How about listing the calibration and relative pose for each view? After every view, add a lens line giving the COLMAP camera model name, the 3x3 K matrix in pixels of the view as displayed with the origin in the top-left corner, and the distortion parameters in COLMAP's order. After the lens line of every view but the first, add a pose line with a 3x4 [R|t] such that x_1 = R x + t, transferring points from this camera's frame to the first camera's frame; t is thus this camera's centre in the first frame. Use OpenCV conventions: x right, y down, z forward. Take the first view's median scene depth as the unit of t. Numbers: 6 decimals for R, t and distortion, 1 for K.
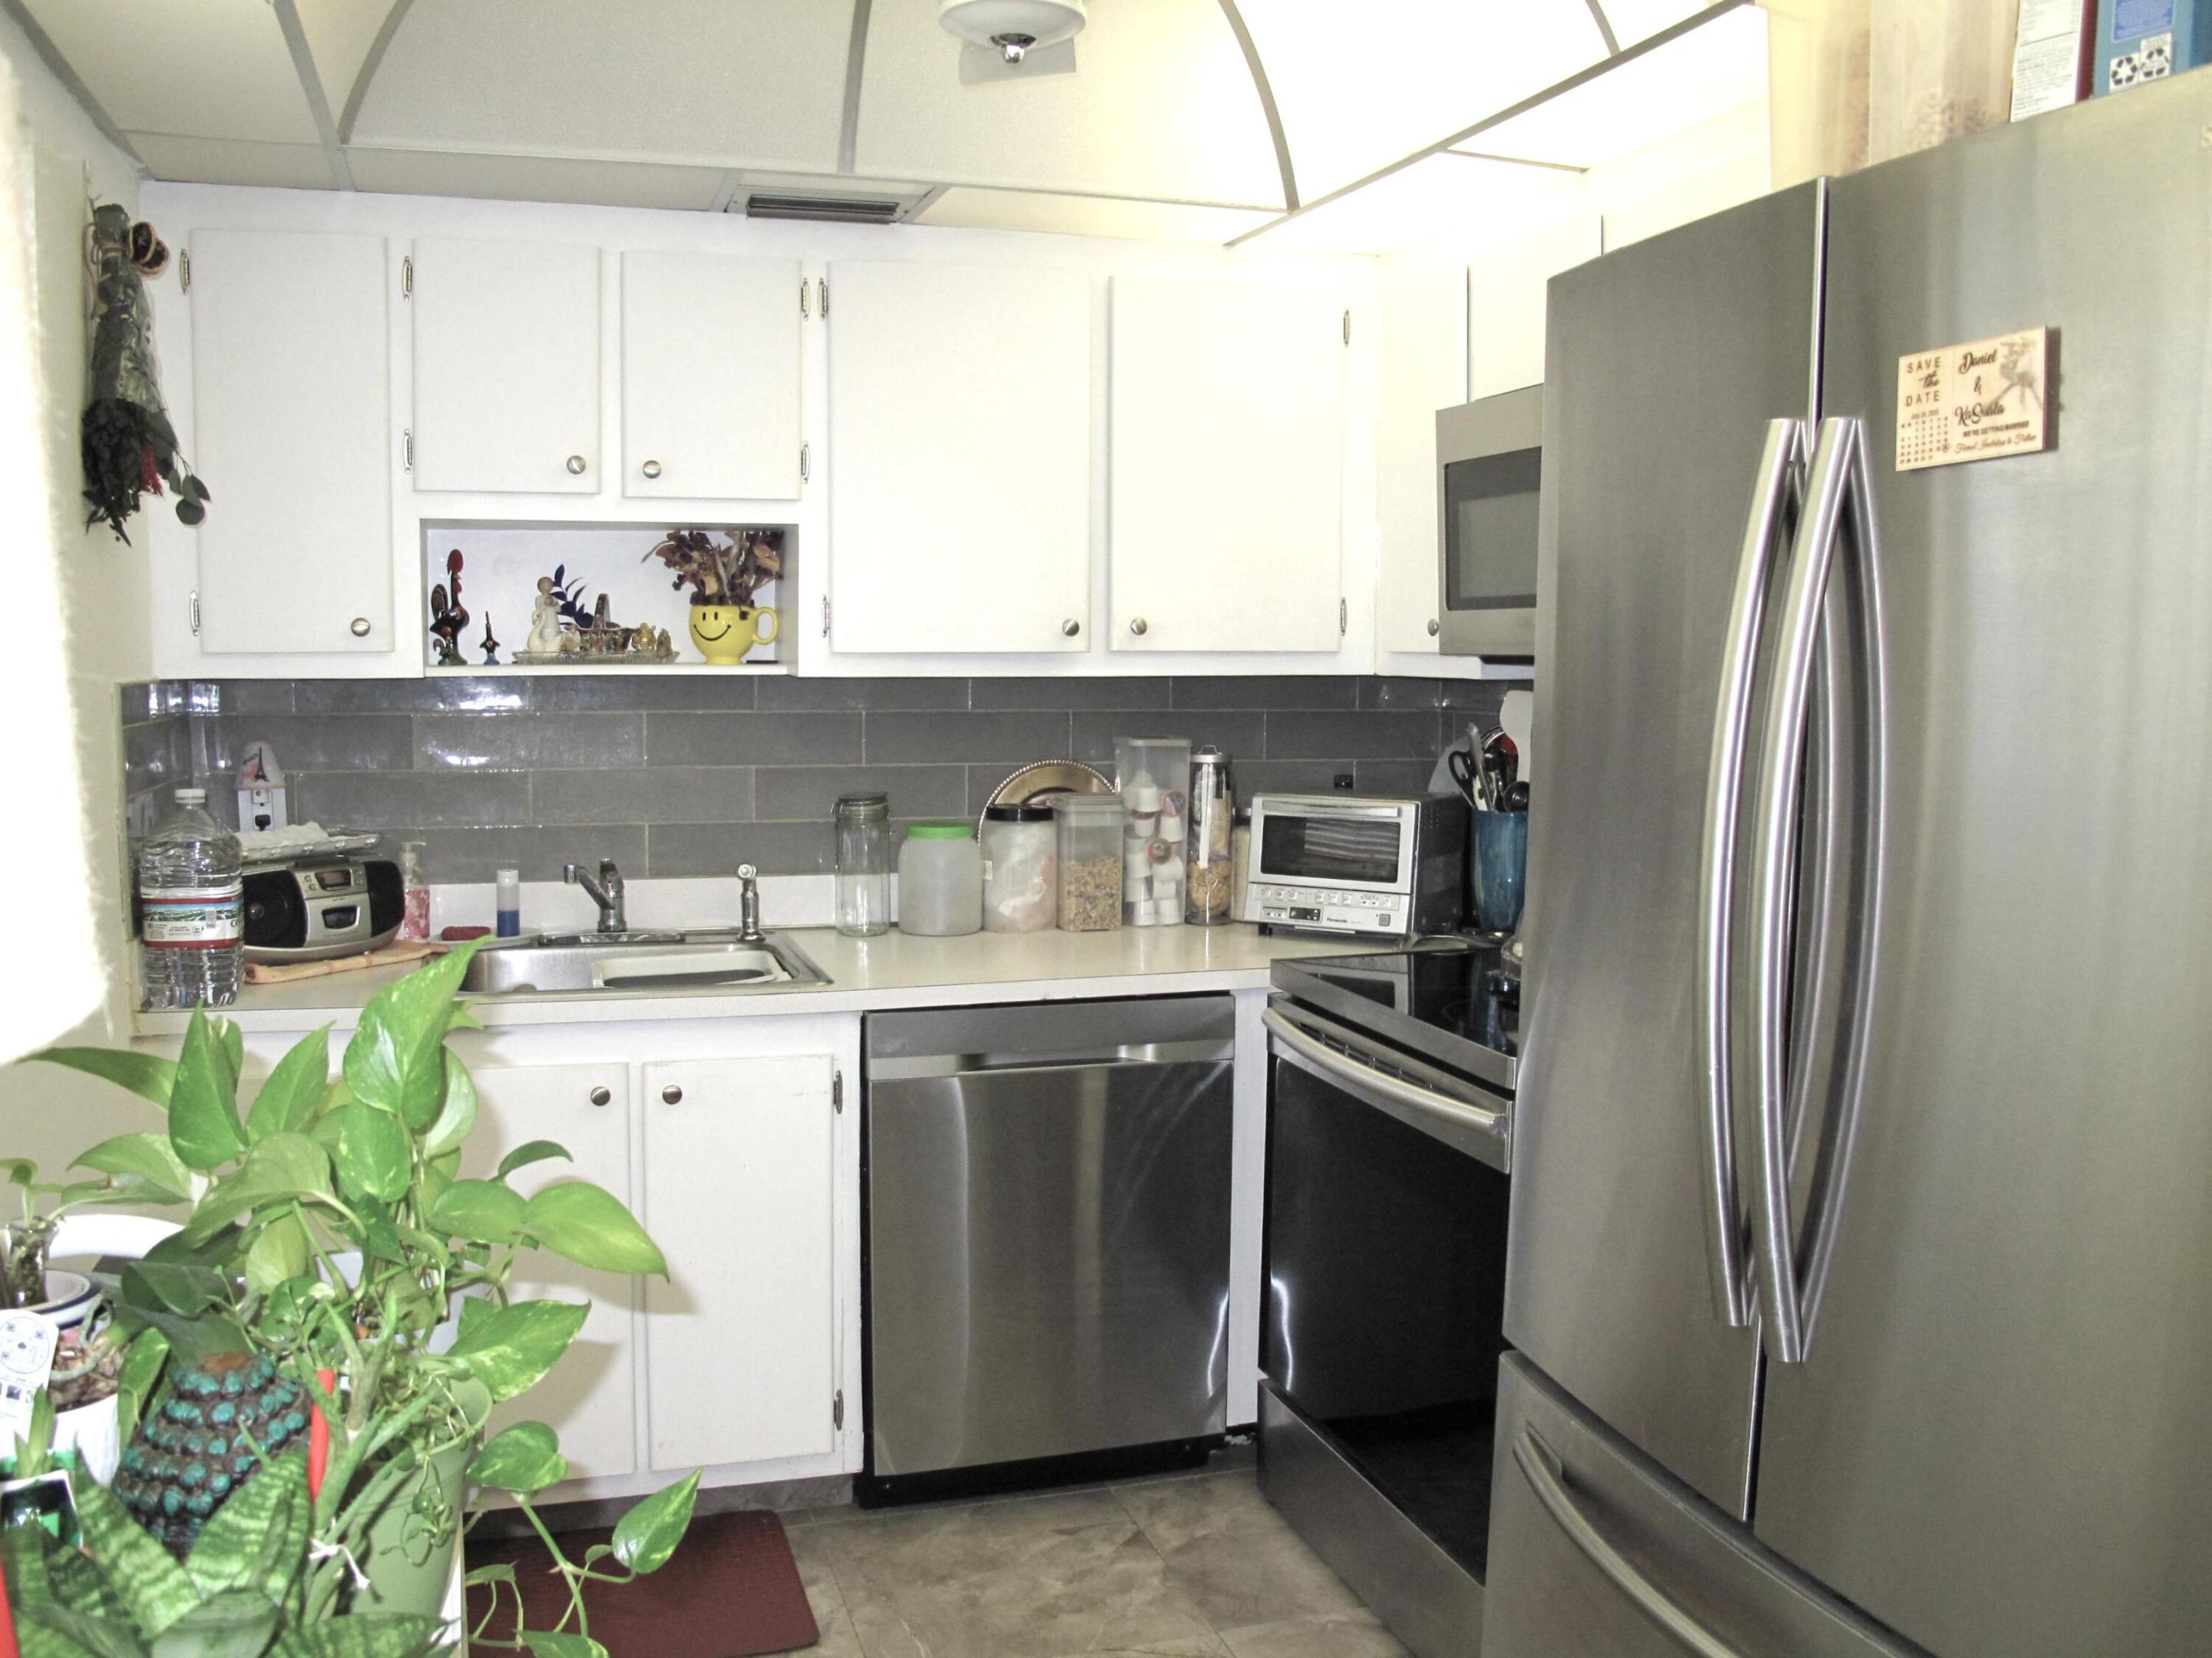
lens RADIAL K [[1872.6, 0, 1106.7], [0, 1872.6, 814.7], [0, 0, 1]] dist [-0.155715, 0.118180]
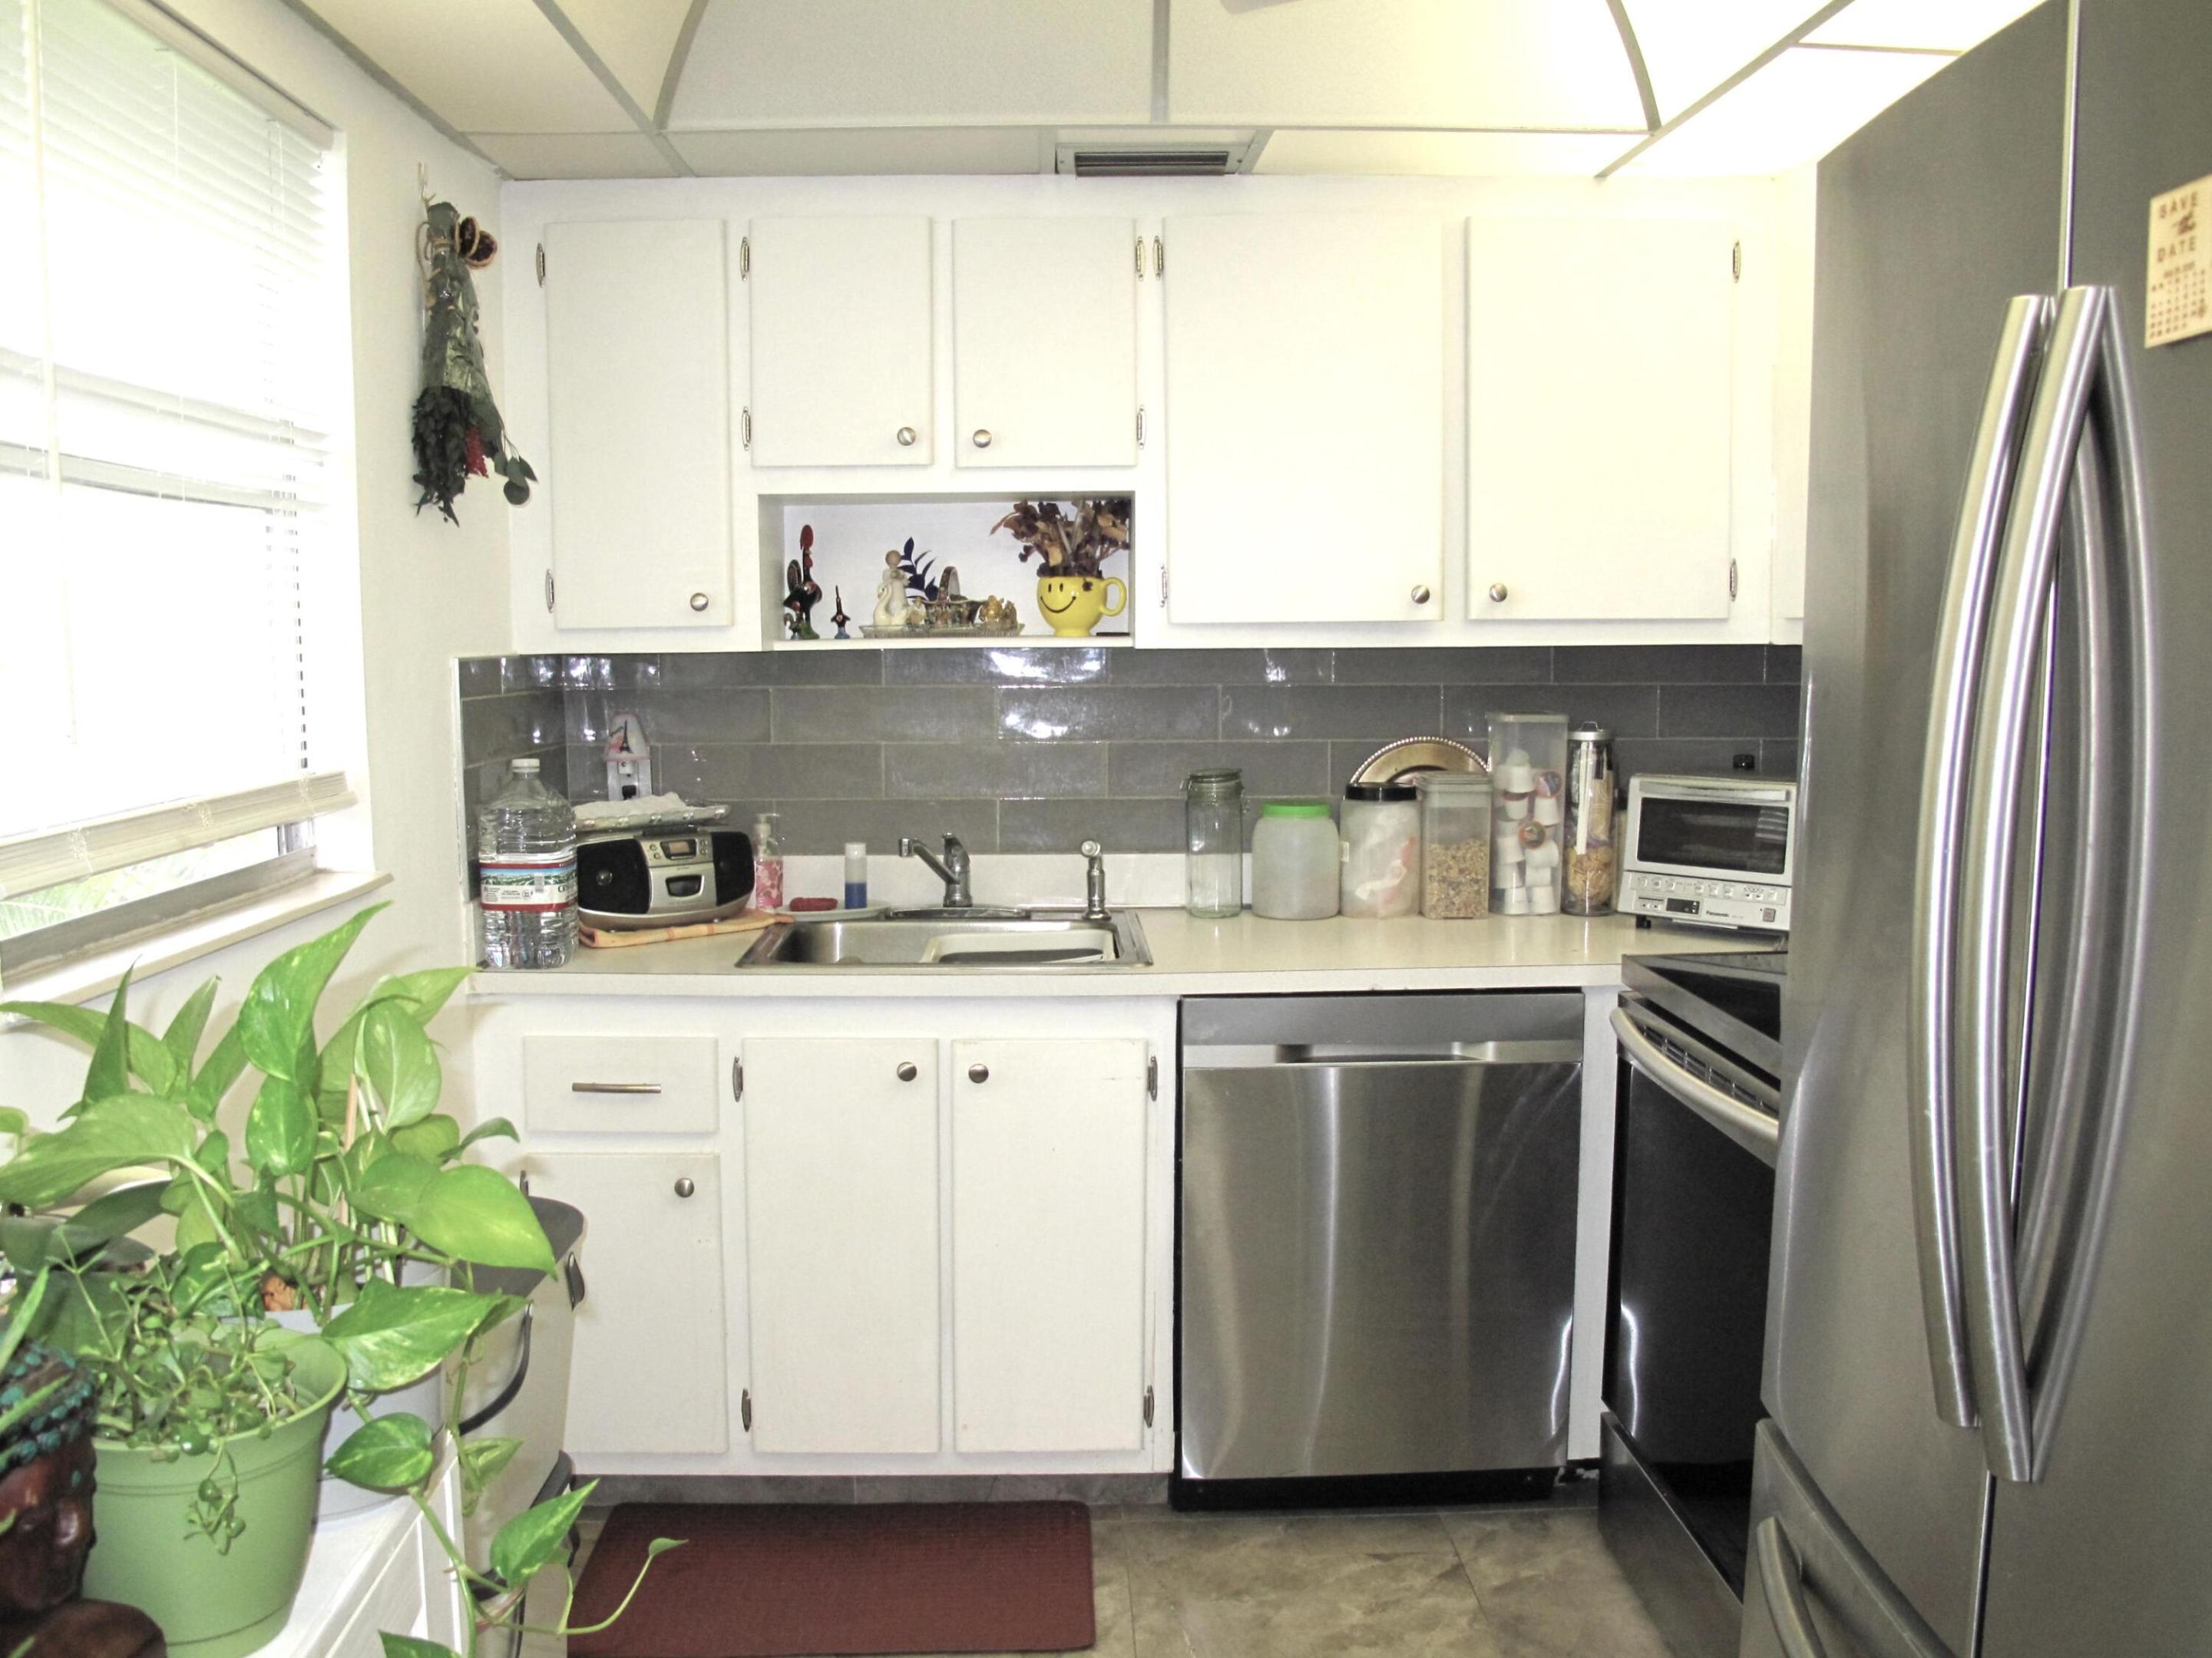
lens RADIAL K [[1872.6, 0, 1106.7], [0, 1872.6, 814.7], [0, 0, 1]] dist [-0.155715, 0.118180]
pose [[0.960864, 0.014271, -0.276652, 0.094070], [-0.011677, 0.999871, 0.011021, 0.001984], [0.276774, -0.007359, 0.960907, 0.062638]]
